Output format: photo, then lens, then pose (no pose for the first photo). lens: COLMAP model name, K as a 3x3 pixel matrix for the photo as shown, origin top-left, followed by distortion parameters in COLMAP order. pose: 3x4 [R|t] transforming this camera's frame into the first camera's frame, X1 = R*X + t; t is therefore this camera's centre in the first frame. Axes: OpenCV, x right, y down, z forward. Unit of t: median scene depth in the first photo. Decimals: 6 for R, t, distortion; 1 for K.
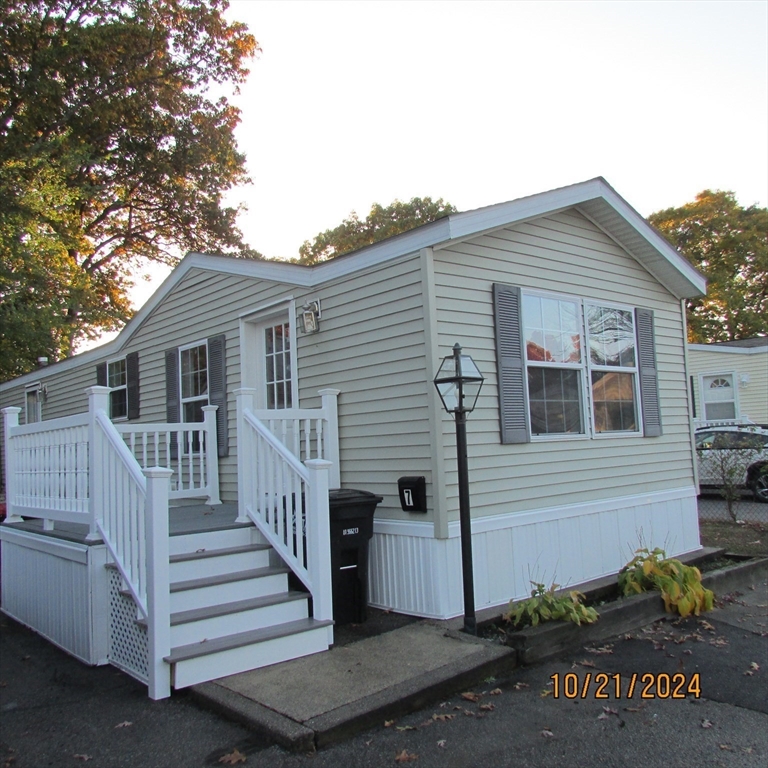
lens RADIAL K [[732.2, 0, 383.8], [0, 732.2, 389.0], [0, 0, 1]] dist [-0.009471, 0.016548]
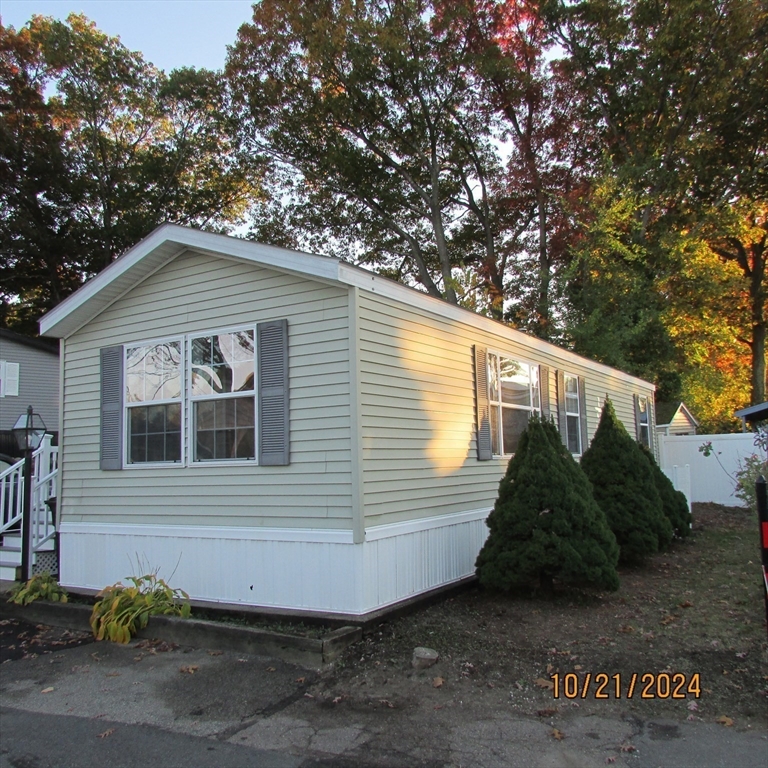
lens RADIAL K [[732.2, 0, 383.8], [0, 732.2, 389.0], [0, 0, 1]] dist [-0.009471, 0.016548]
pose [[0.306610, -0.056436, -0.950161, 1.221796], [0.088591, 0.995600, -0.030547, 0.011382], [0.947703, -0.074810, 0.310261, 0.836364]]
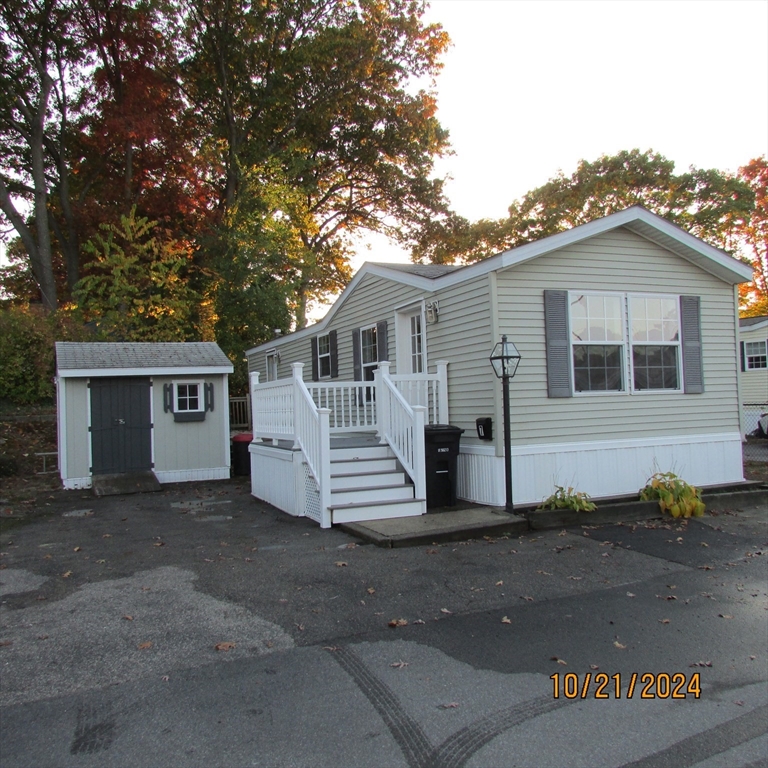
lens RADIAL K [[733.6, 0, 386.5], [0, 733.6, 383.8], [0, 0, 1]] dist [-0.031639, 0.023819]
pose [[0.955182, 0.004444, -0.295985, 0.221701], [0.012688, 0.998354, 0.055935, -0.032147], [0.295746, -0.057184, 0.953553, -0.409786]]
